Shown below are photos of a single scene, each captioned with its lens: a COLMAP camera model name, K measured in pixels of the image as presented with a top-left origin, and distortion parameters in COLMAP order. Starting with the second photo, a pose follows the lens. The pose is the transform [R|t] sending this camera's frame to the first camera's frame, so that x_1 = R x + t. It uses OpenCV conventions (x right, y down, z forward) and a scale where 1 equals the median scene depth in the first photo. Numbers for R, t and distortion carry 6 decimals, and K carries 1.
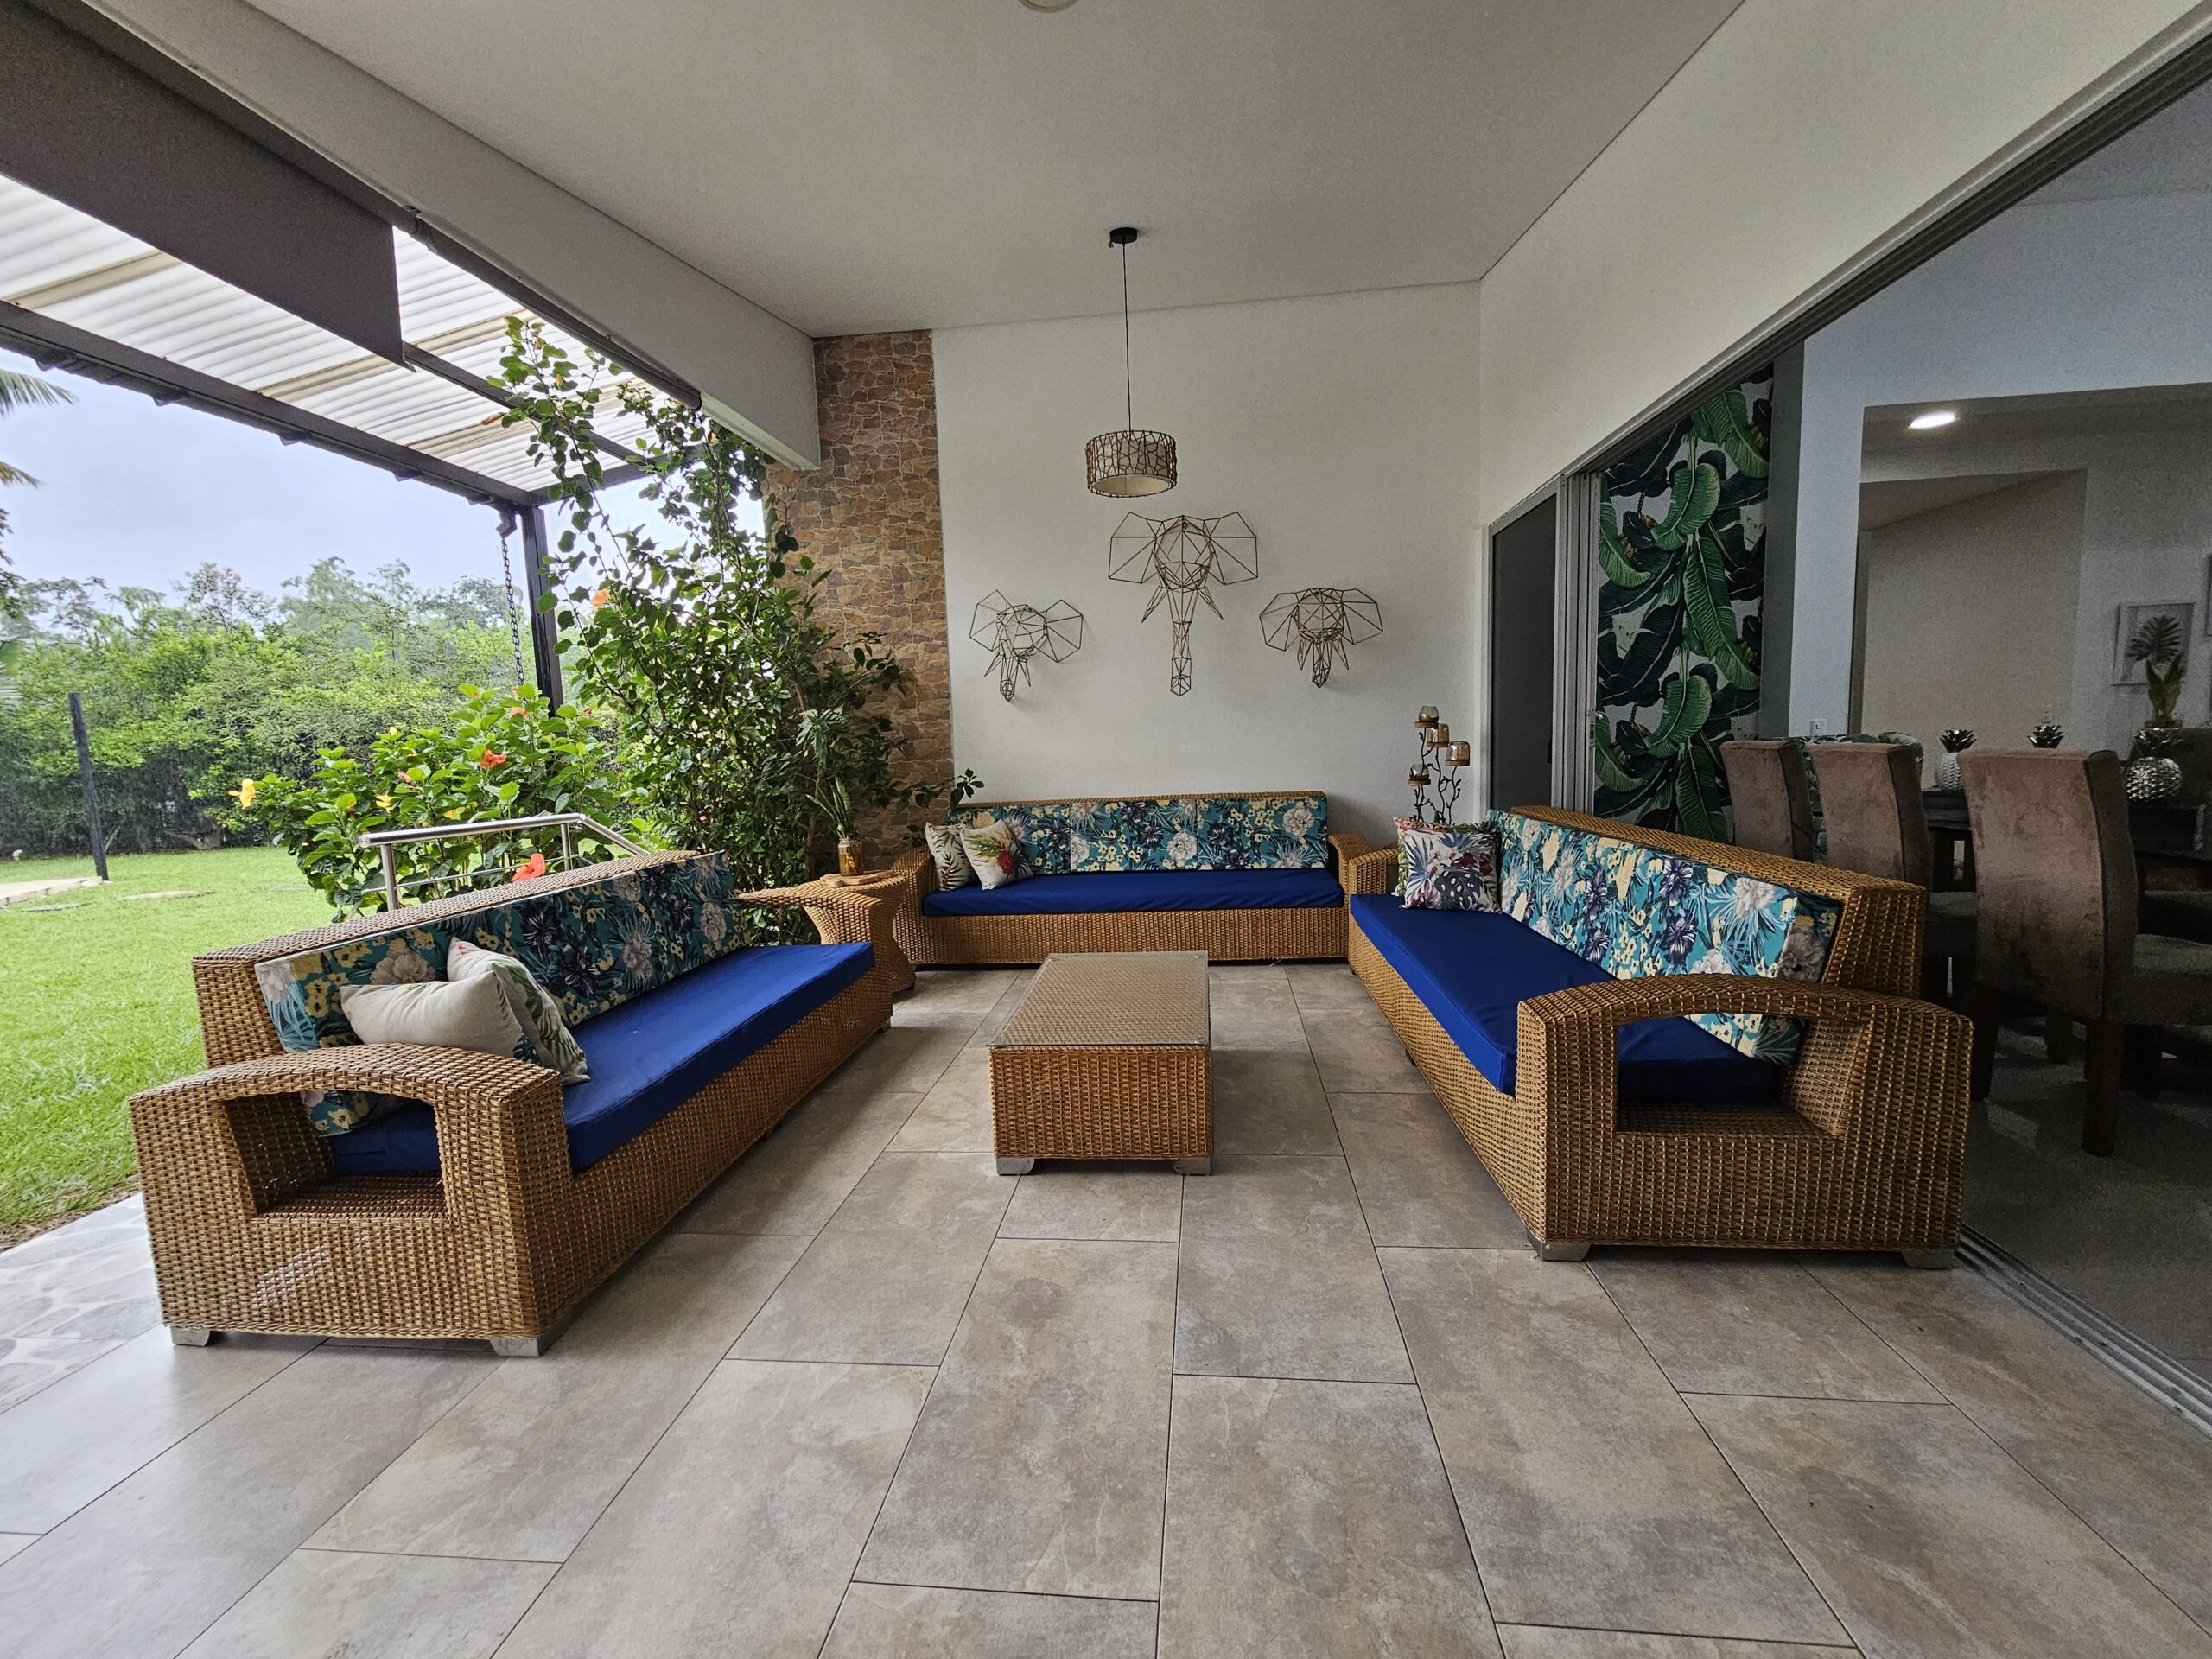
lens RADIAL K [[904.5, 0, 1112.4], [0, 904.5, 828.4], [0, 0, 1]] dist [-0.001225, -0.000424]
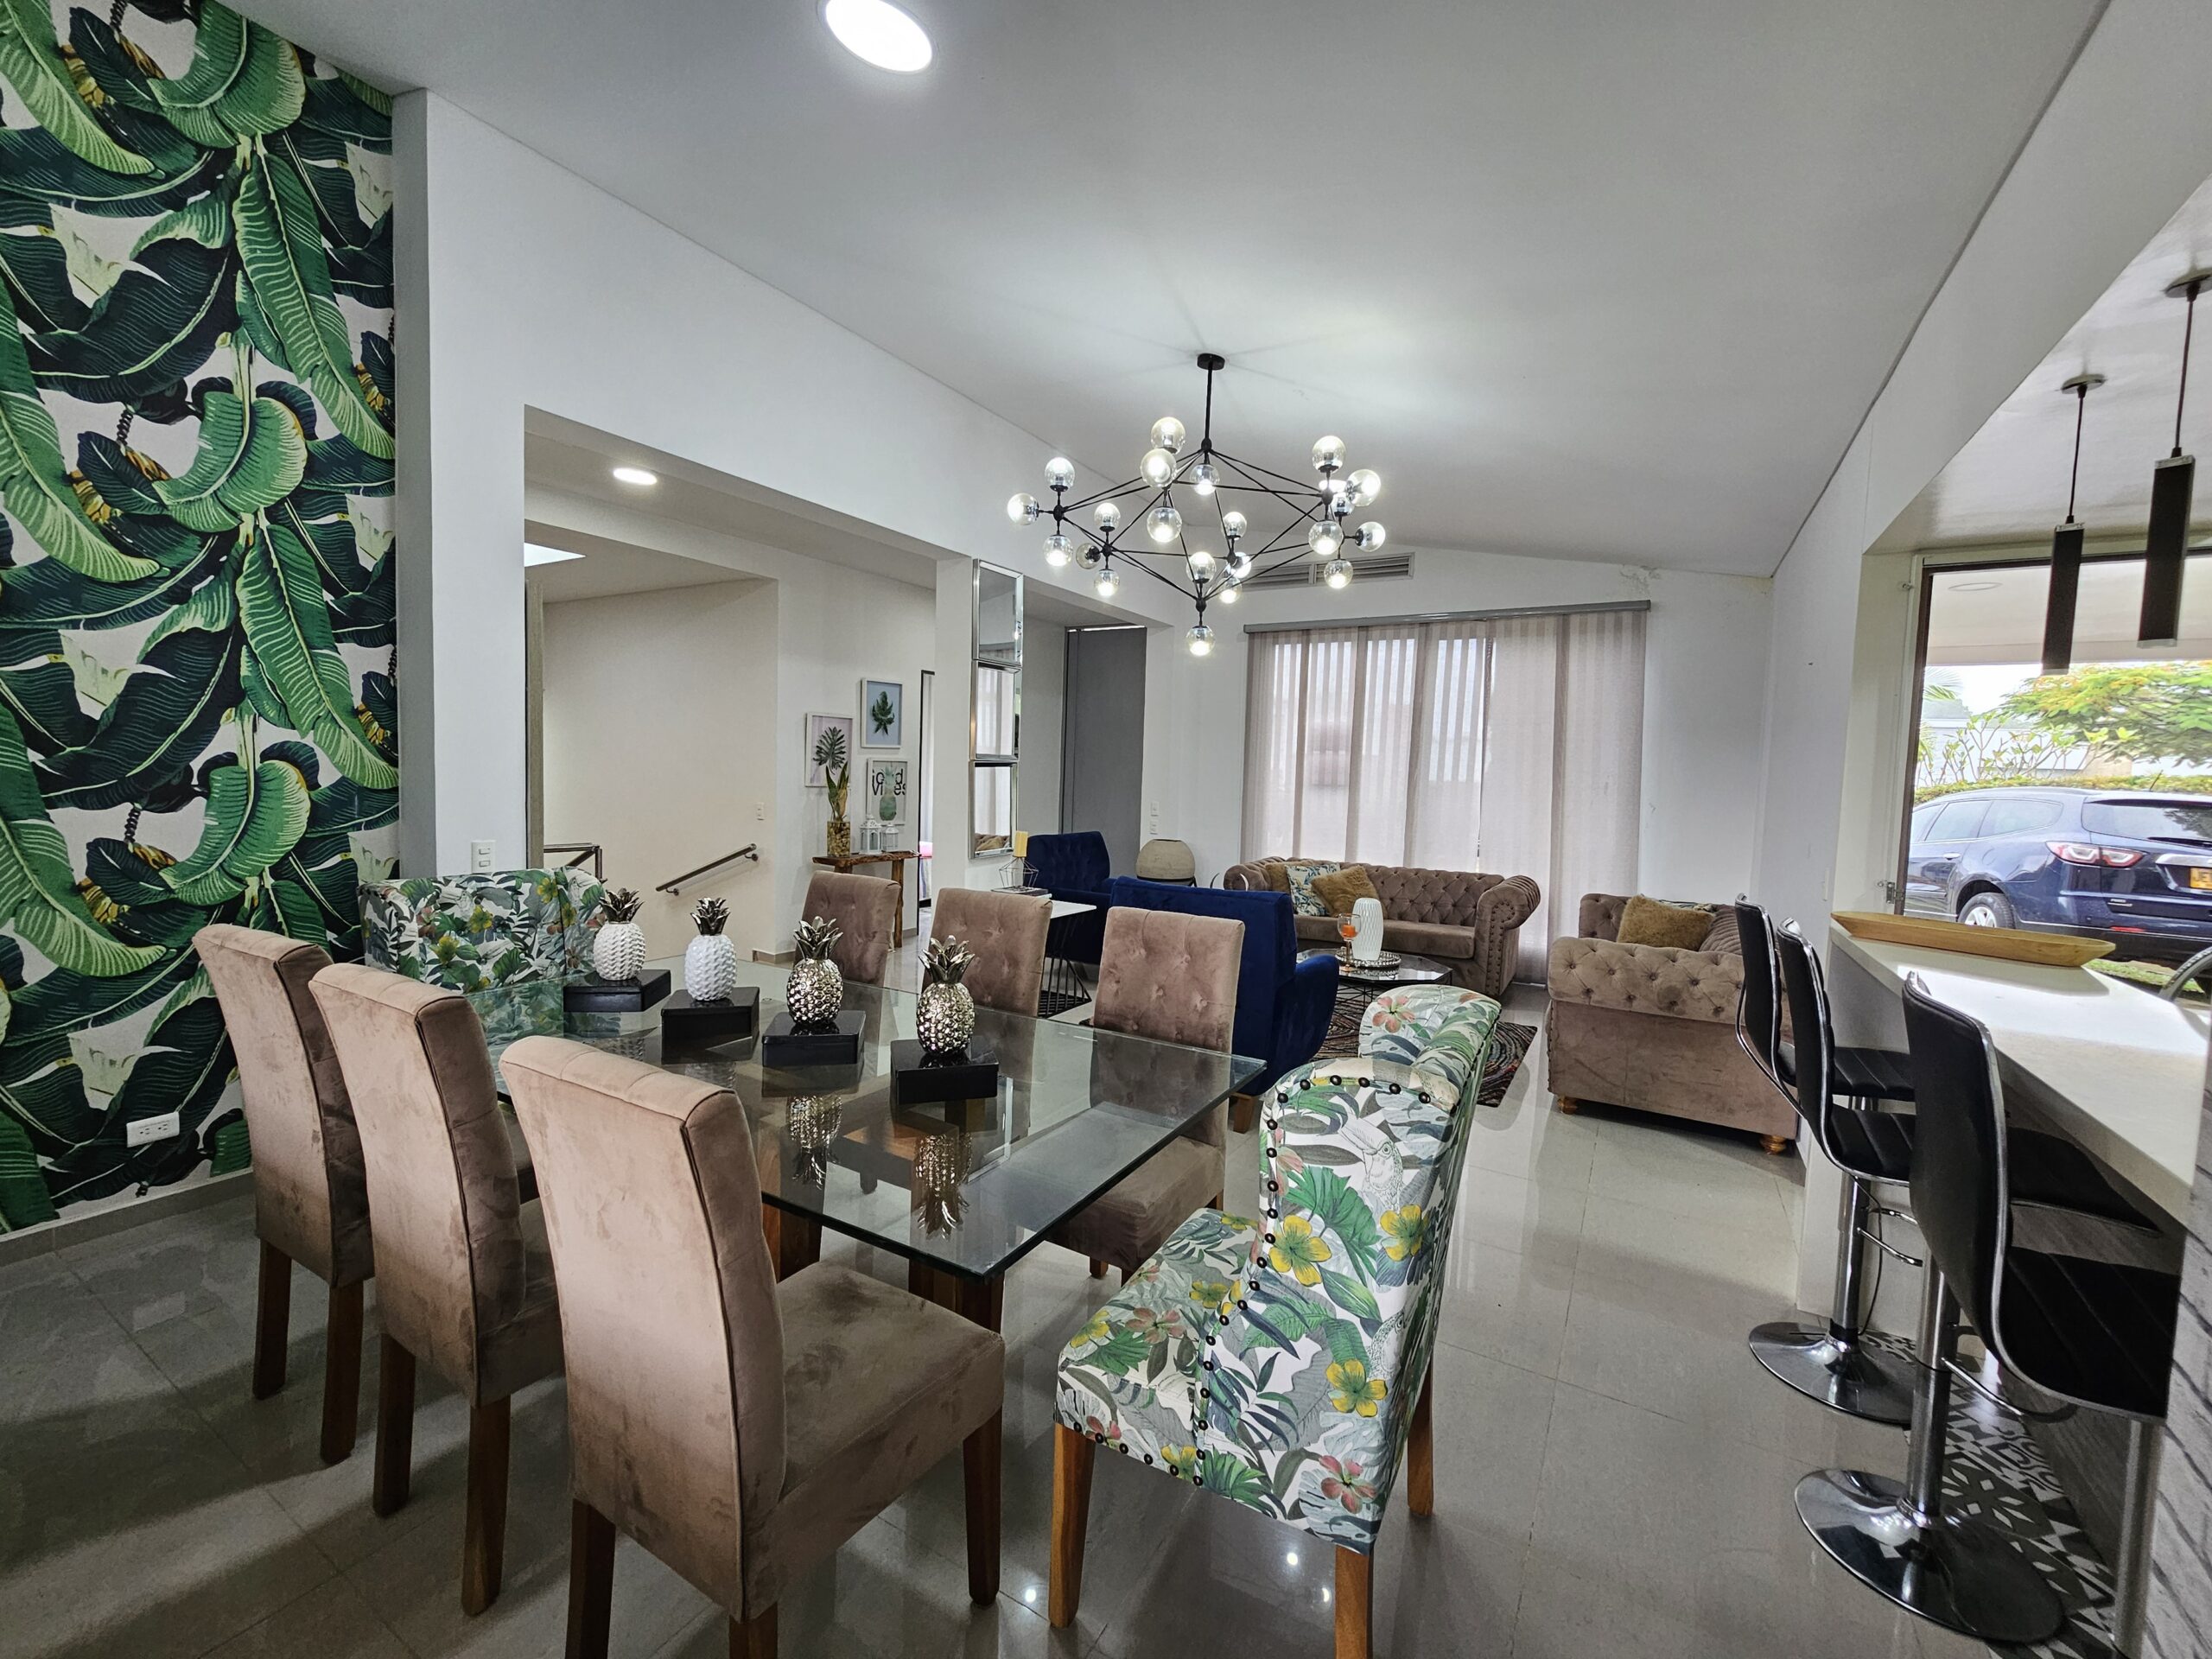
lens RADIAL K [[904.5, 0, 1112.4], [0, 904.5, 828.4], [0, 0, 1]] dist [-0.001225, -0.000424]
pose [[0.412173, -0.004892, 0.911092, 0.339994], [0.044862, 0.998882, -0.014932, -0.093251], [-0.910000, 0.047028, 0.411932, 0.275625]]
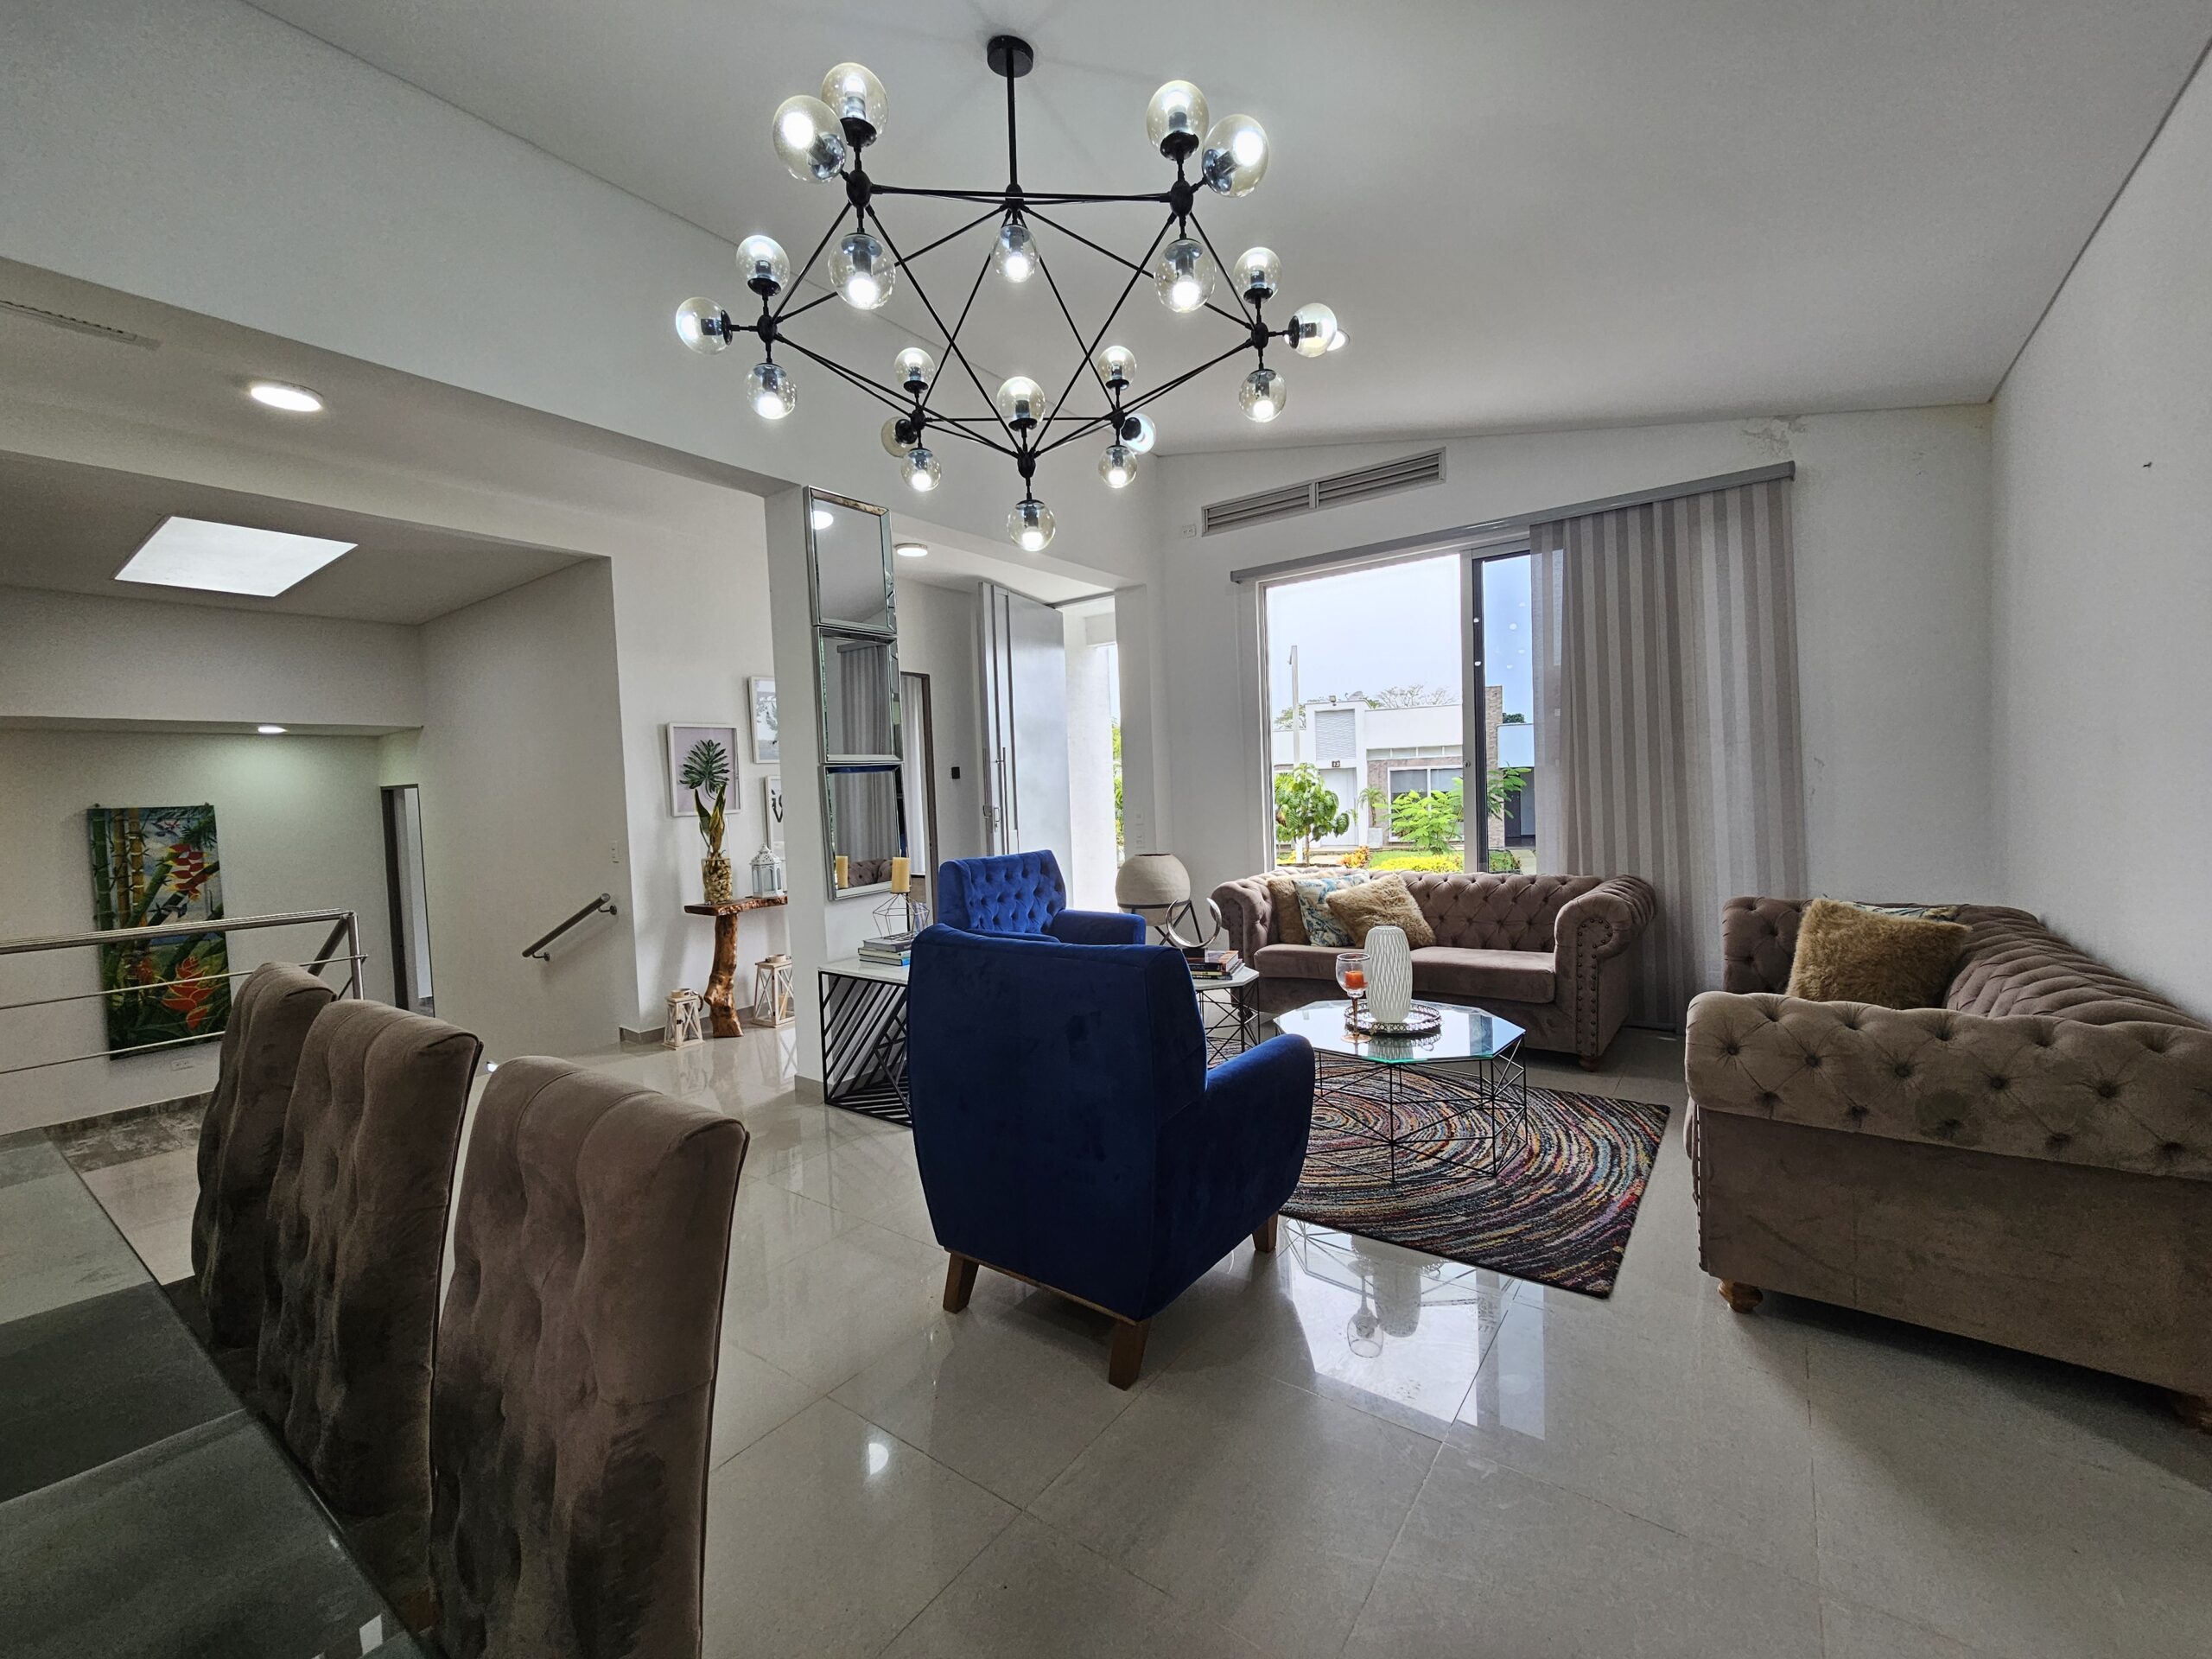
lens RADIAL K [[904.5, 0, 1112.4], [0, 904.5, 828.4], [0, 0, 1]] dist [-0.001225, -0.000424]
pose [[0.497328, -0.018469, 0.867366, 0.703437], [0.107106, 0.993432, -0.040258, -0.084366], [-0.860926, 0.112922, 0.496040, 0.269545]]
